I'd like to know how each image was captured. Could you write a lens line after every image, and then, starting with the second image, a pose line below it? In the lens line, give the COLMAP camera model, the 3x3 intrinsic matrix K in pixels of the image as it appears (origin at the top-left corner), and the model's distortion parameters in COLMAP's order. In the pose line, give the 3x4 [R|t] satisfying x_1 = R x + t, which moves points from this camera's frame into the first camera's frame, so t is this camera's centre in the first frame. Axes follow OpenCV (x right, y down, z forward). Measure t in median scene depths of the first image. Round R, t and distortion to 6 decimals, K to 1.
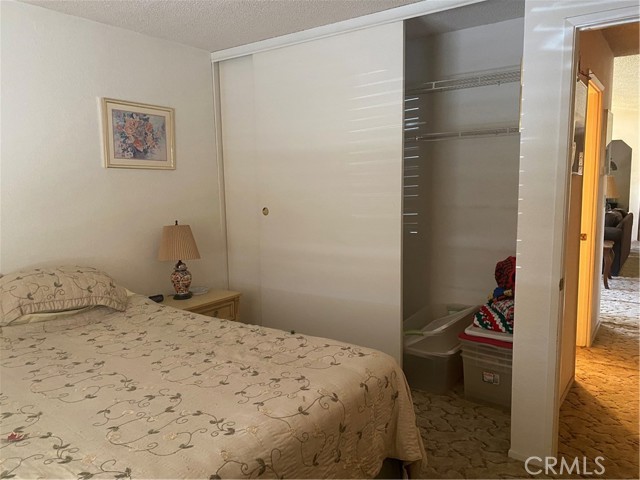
lens RADIAL K [[486.0, 0, 320.5], [0, 486.0, 243.1], [0, 0, 1]] dist [0.021060, -0.006172]
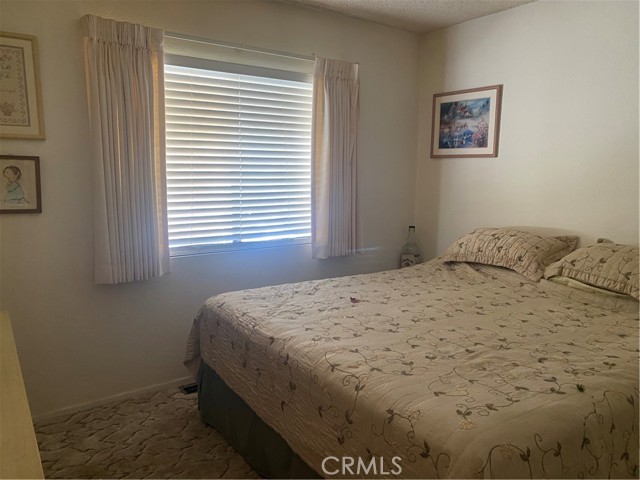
lens RADIAL K [[486.0, 0, 320.7], [0, 486.0, 235.9], [0, 0, 1]] dist [0.021060, -0.006172]
pose [[-0.318530, 0.147475, -0.936370, 0.623309], [-0.119980, 0.973606, 0.194154, -0.097047], [0.940289, 0.174189, -0.292429, 0.814136]]
